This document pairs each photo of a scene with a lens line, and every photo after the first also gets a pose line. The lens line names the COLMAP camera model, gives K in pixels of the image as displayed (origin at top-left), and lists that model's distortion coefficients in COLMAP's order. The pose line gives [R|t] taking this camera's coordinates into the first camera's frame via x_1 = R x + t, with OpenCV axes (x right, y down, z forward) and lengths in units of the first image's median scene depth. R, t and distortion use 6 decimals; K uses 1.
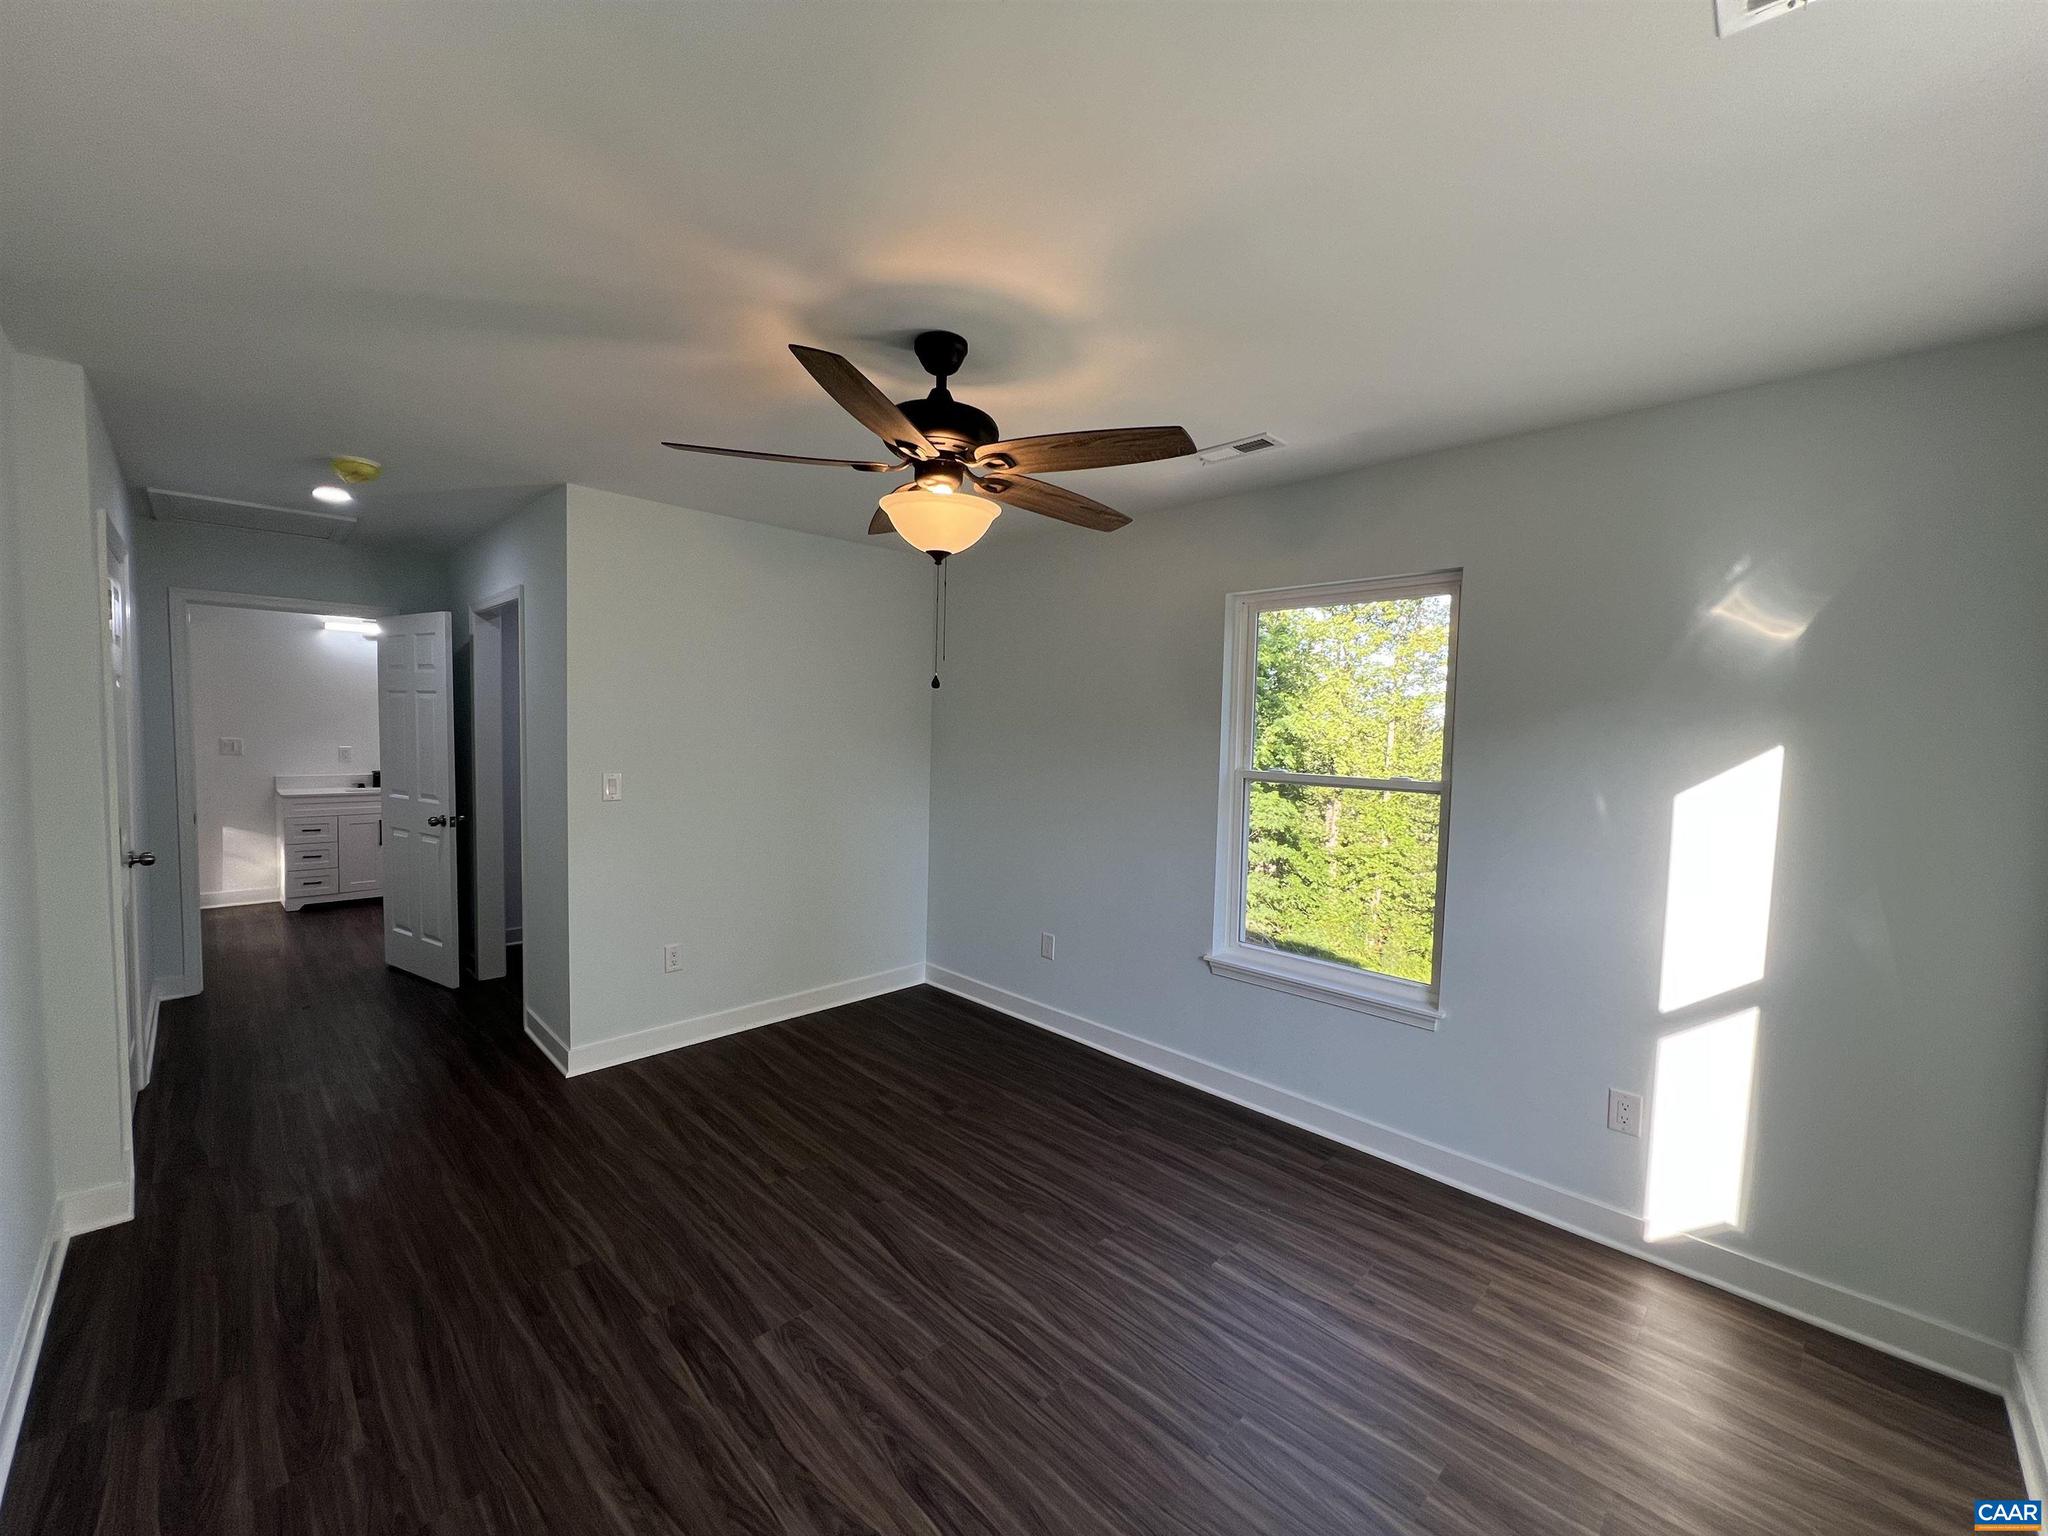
lens RADIAL K [[819.9, 0, 1037.9], [0, 819.9, 766.3], [0, 0, 1]] dist [0.005212, 0.000040]
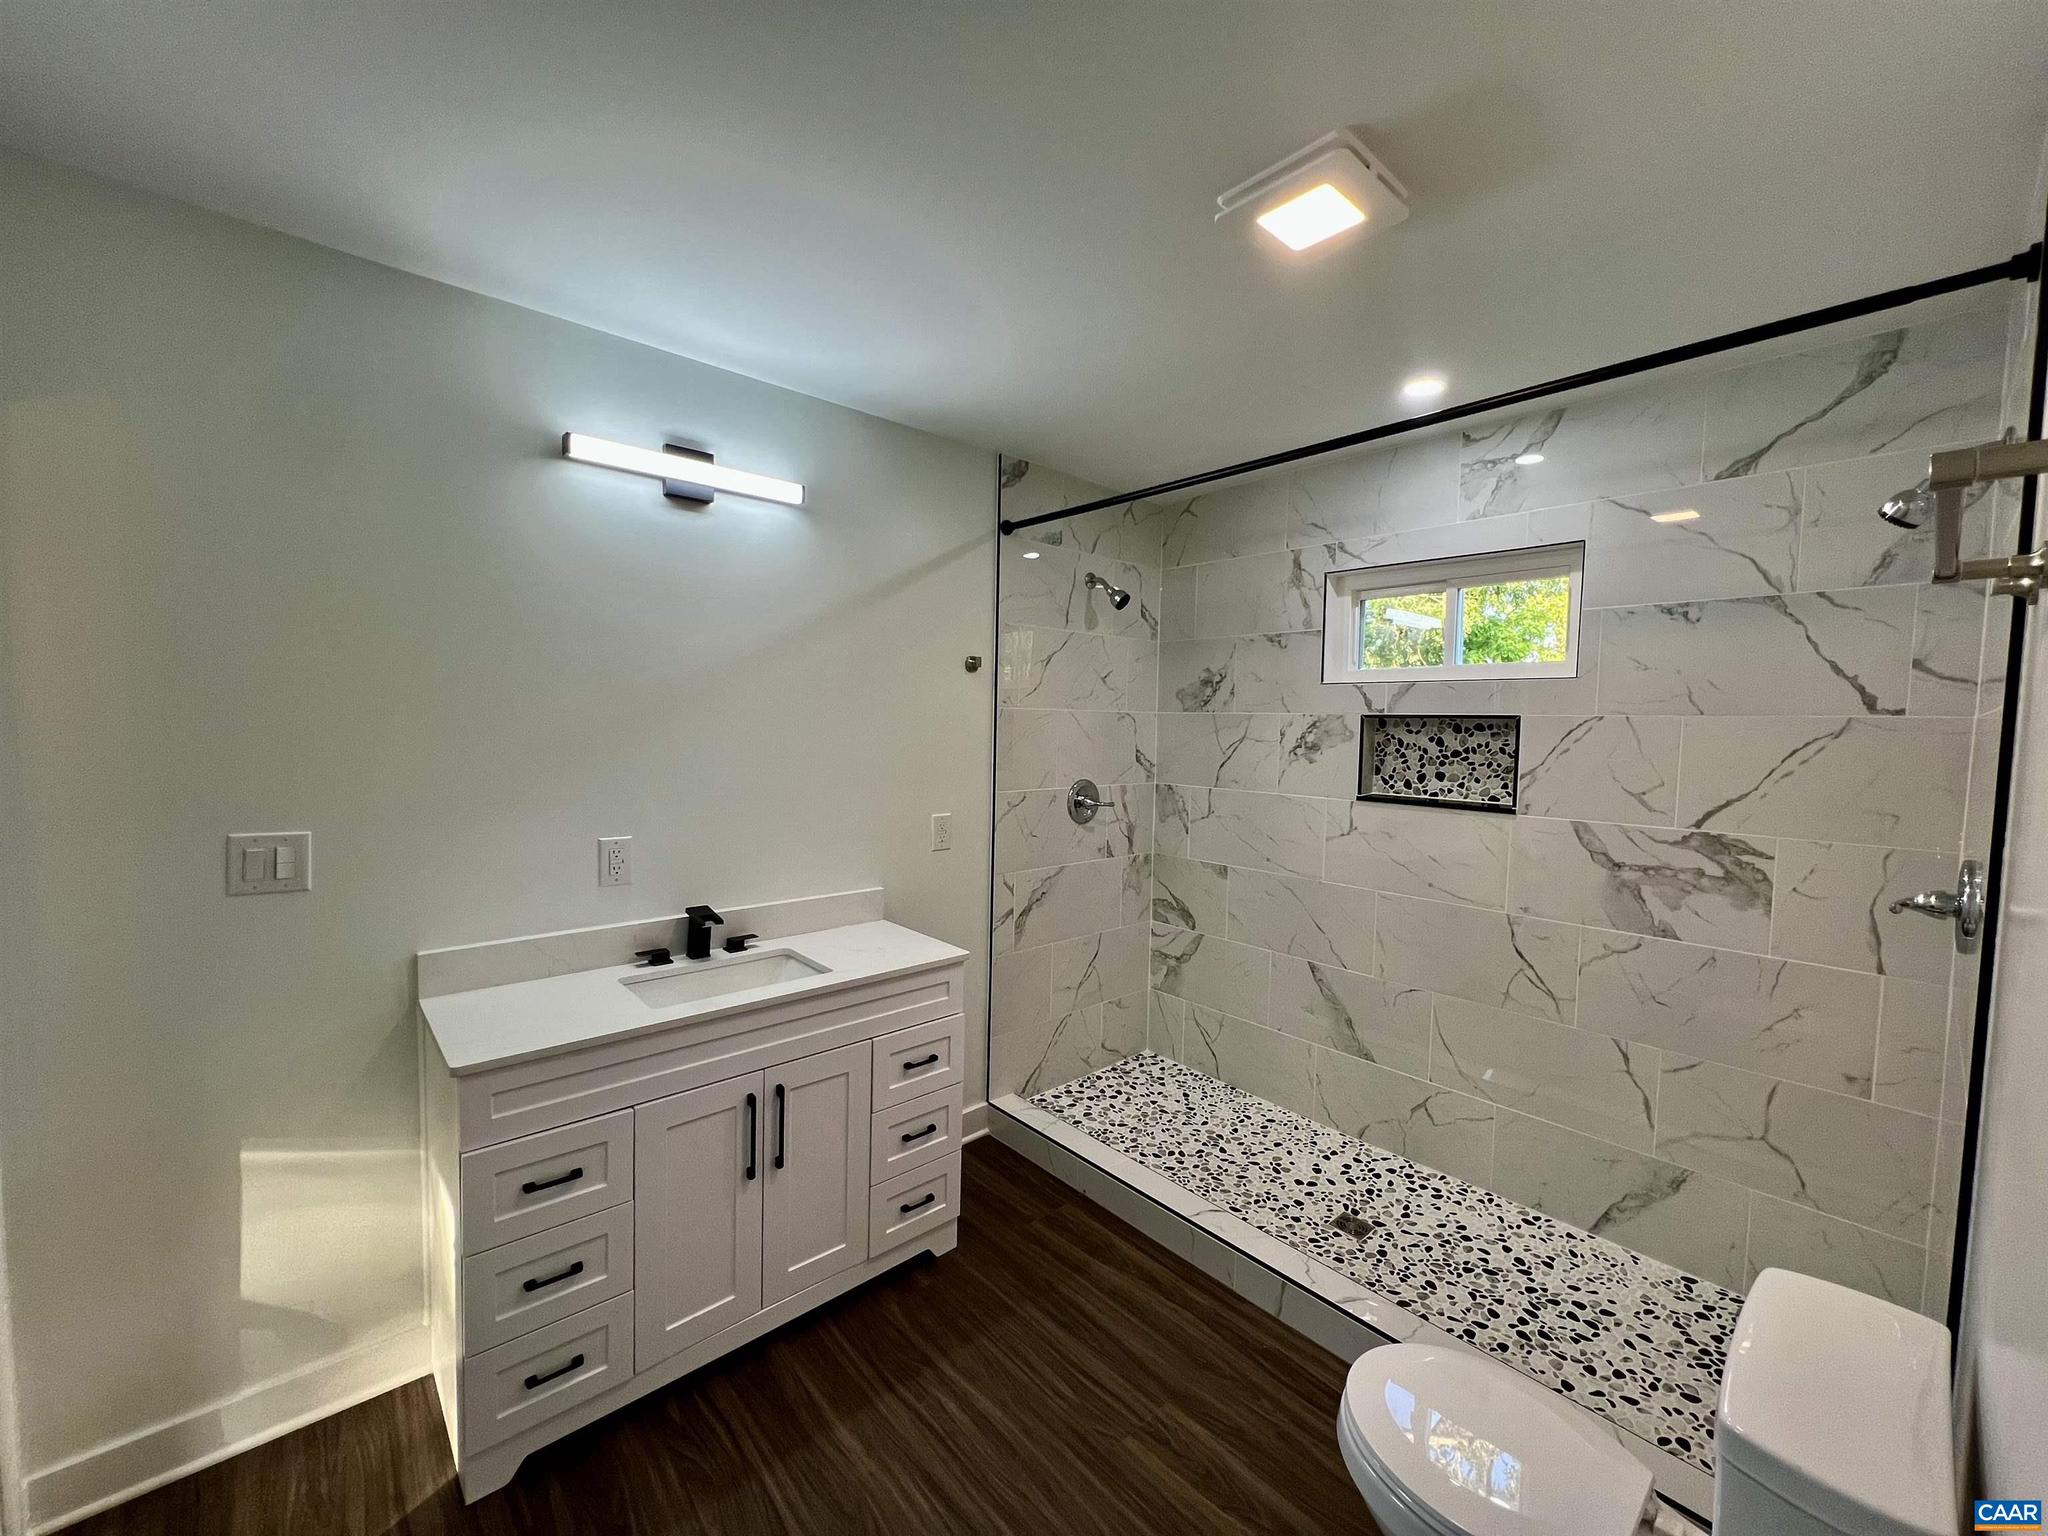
lens RADIAL K [[819.9, 0, 1024.2], [0, 819.9, 770.5], [0, 0, 1]] dist [0.005212, 0.000040]
pose [[0.997224, -0.004860, -0.074305, -0.660839], [0.005667, 0.999927, 0.010651, -0.051435], [0.074247, -0.011042, 0.997179, 0.699041]]
